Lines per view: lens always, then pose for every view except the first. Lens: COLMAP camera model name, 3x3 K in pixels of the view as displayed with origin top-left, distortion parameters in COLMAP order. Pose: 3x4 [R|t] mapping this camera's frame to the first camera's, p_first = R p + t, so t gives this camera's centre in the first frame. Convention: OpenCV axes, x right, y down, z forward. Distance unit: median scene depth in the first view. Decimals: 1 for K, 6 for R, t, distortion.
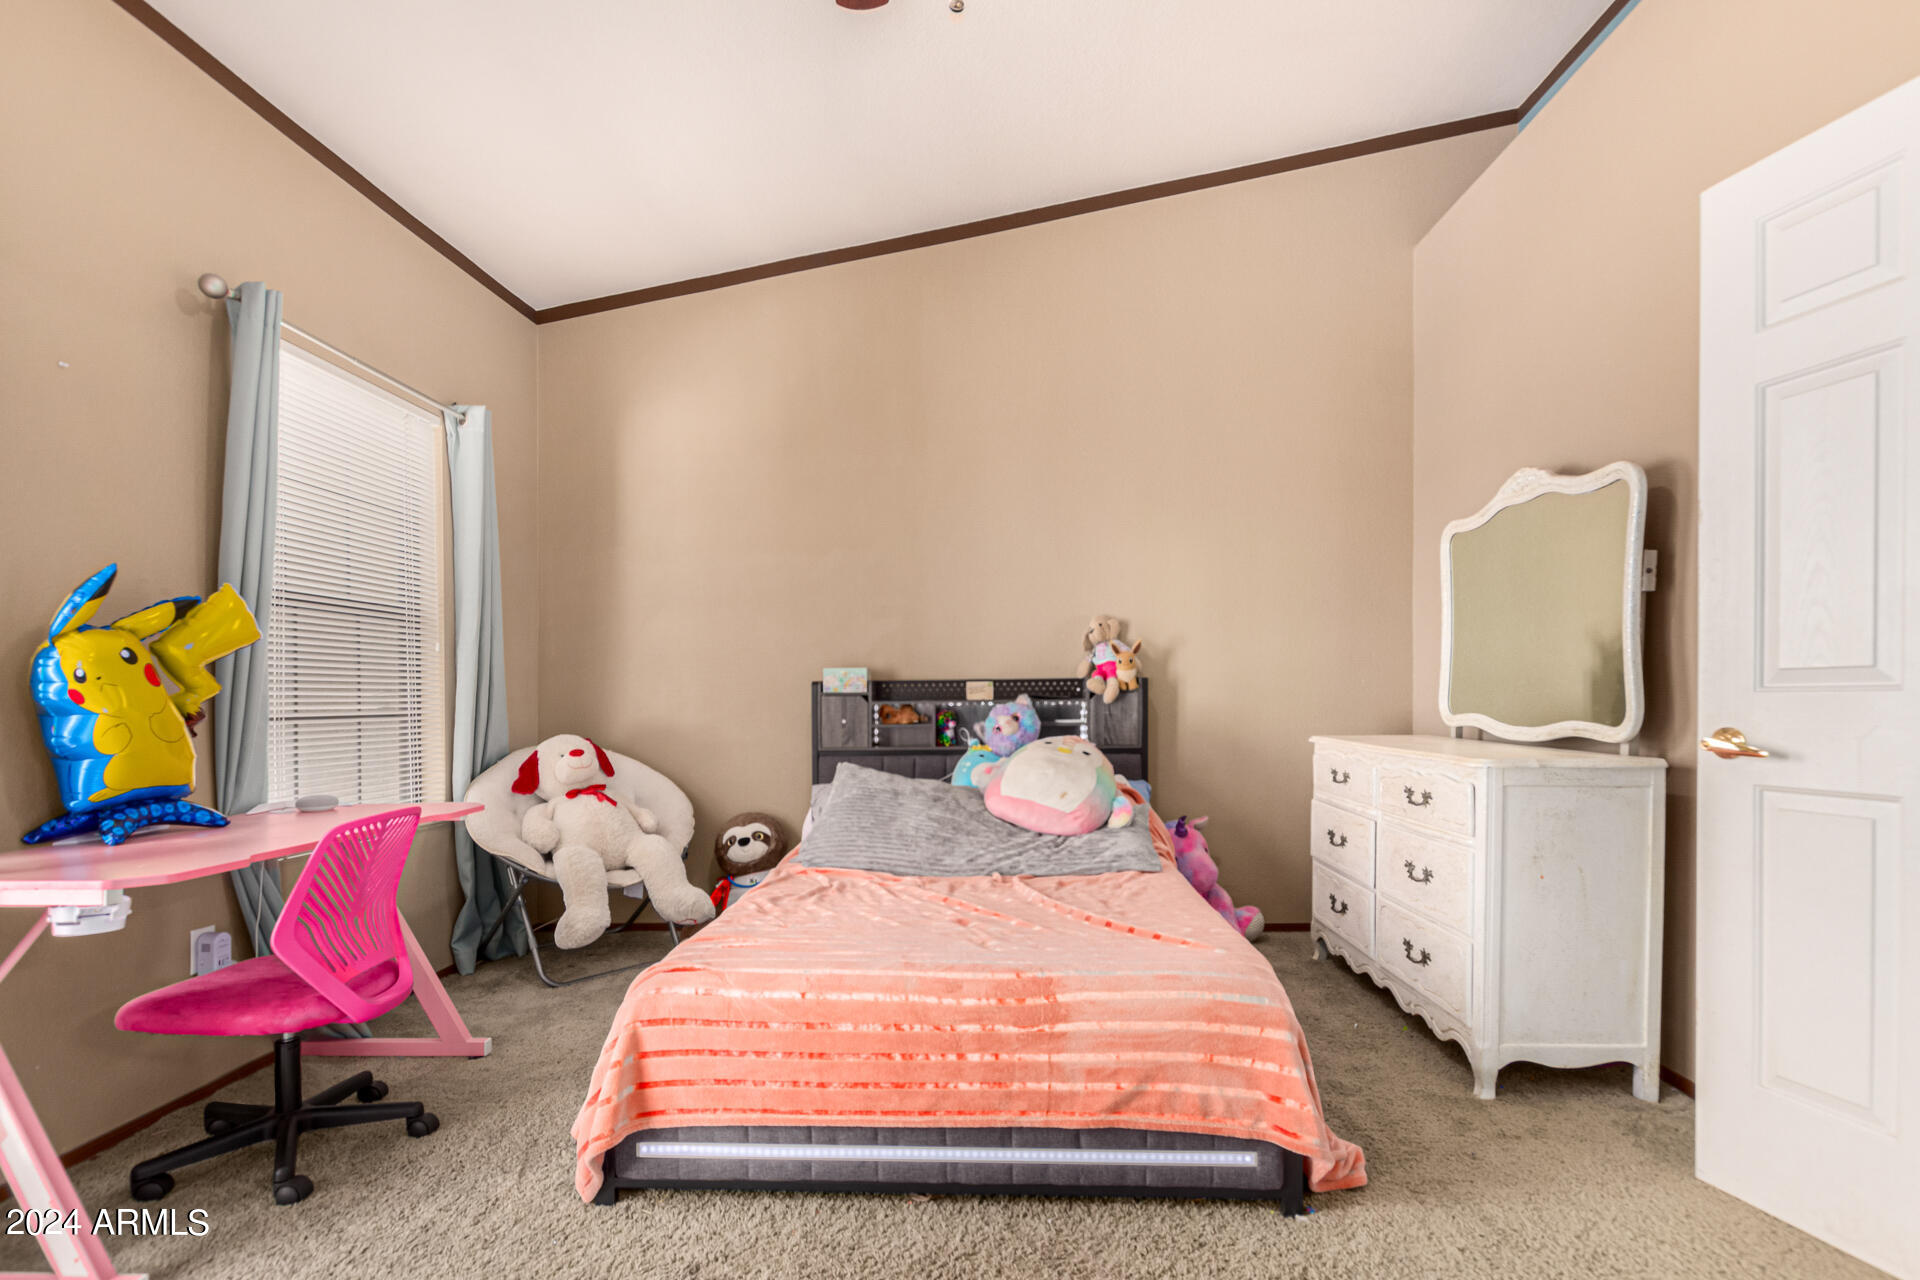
lens RADIAL K [[912.6, 0, 961.5], [0, 912.6, 697.7], [0, 0, 1]] dist [-0.000639, -0.000319]
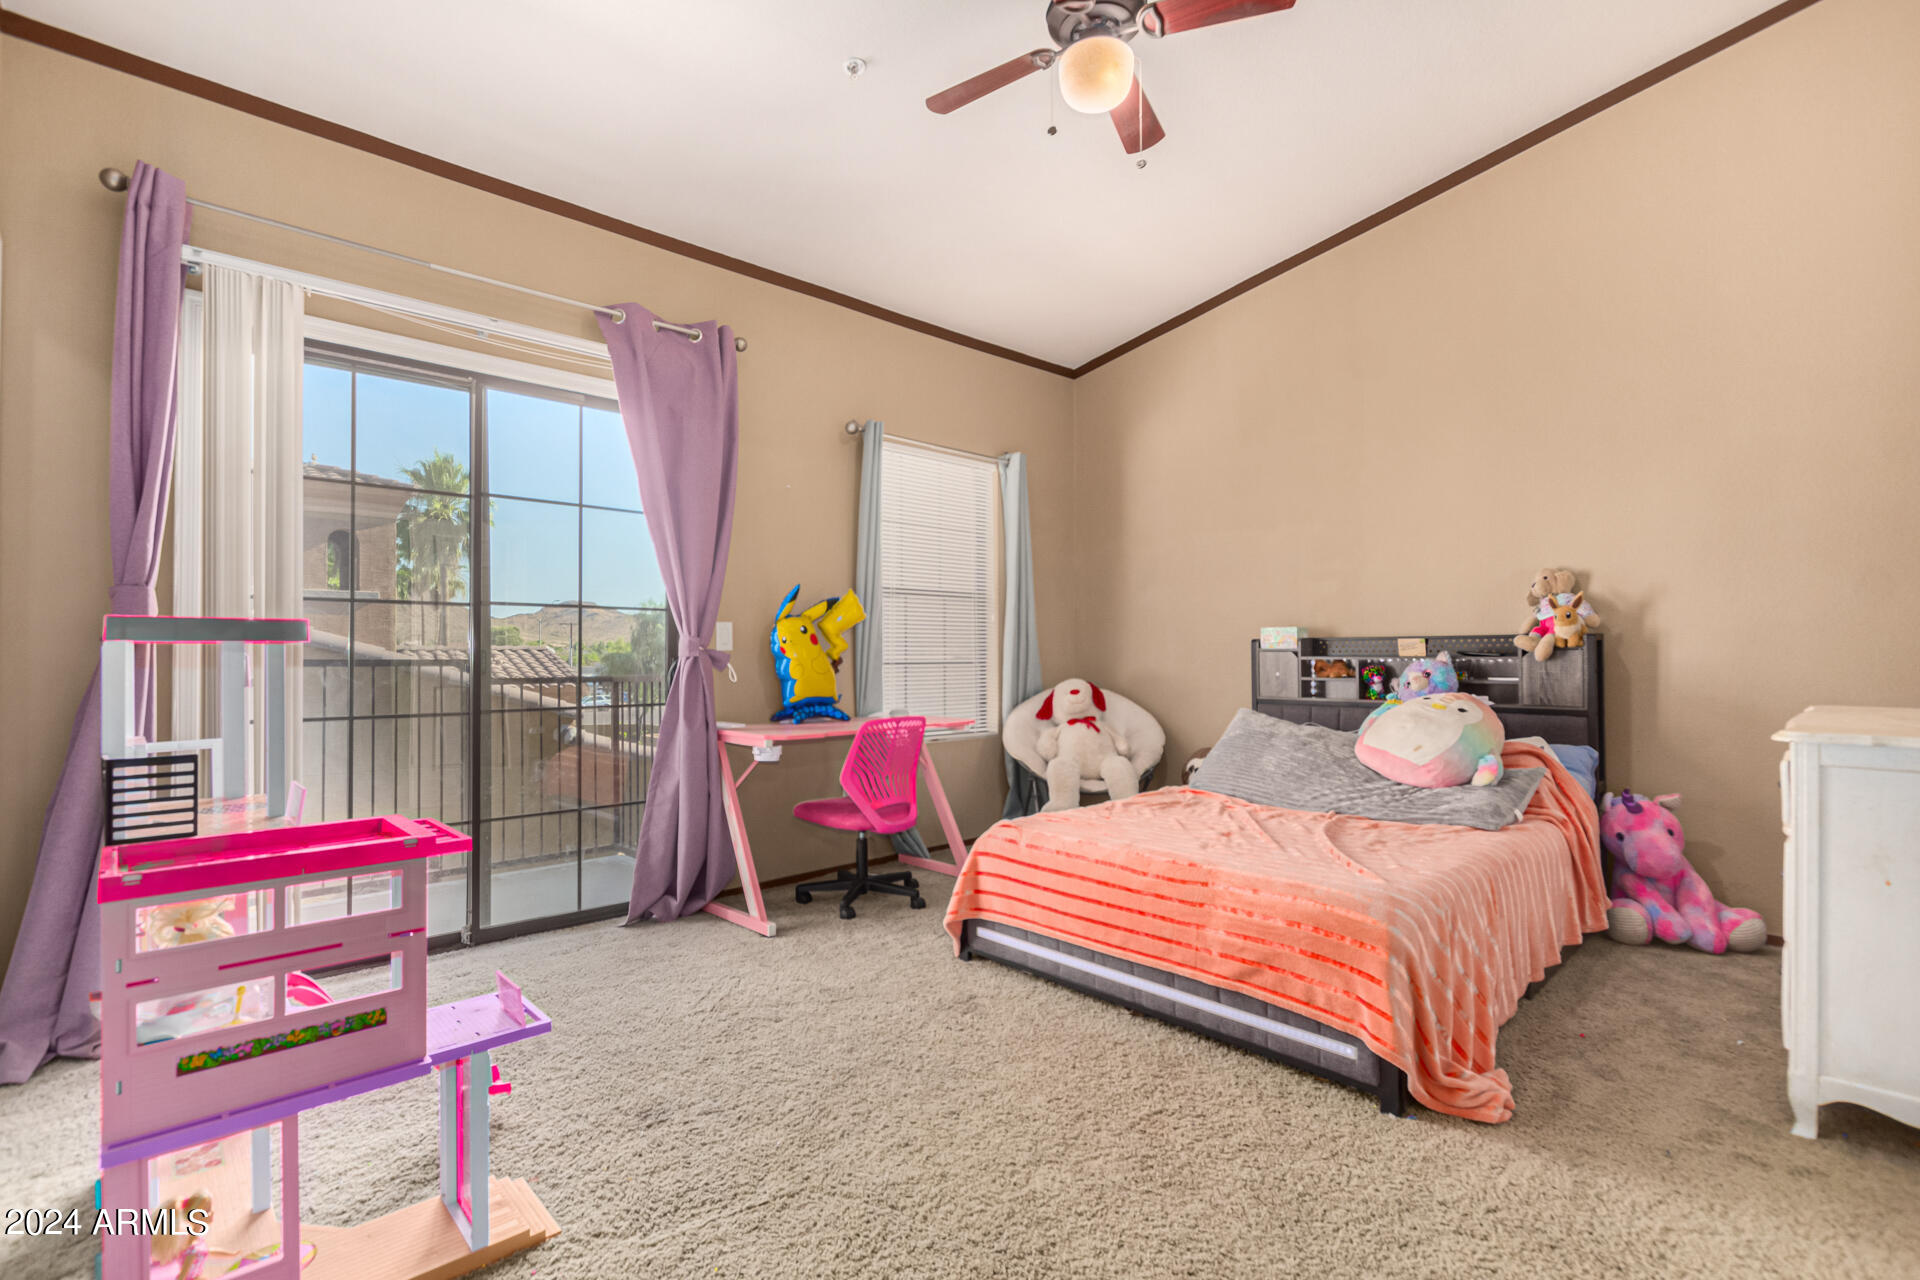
lens RADIAL K [[899.3, 0, 967.0], [0, 899.3, 659.0], [0, 0, 1]] dist [0.000546, -0.000082]
pose [[0.717503, 0.011346, -0.696463, 0.601350], [-0.005579, 0.999929, 0.010542, -0.004462], [0.696534, -0.003679, 0.717515, -0.129738]]
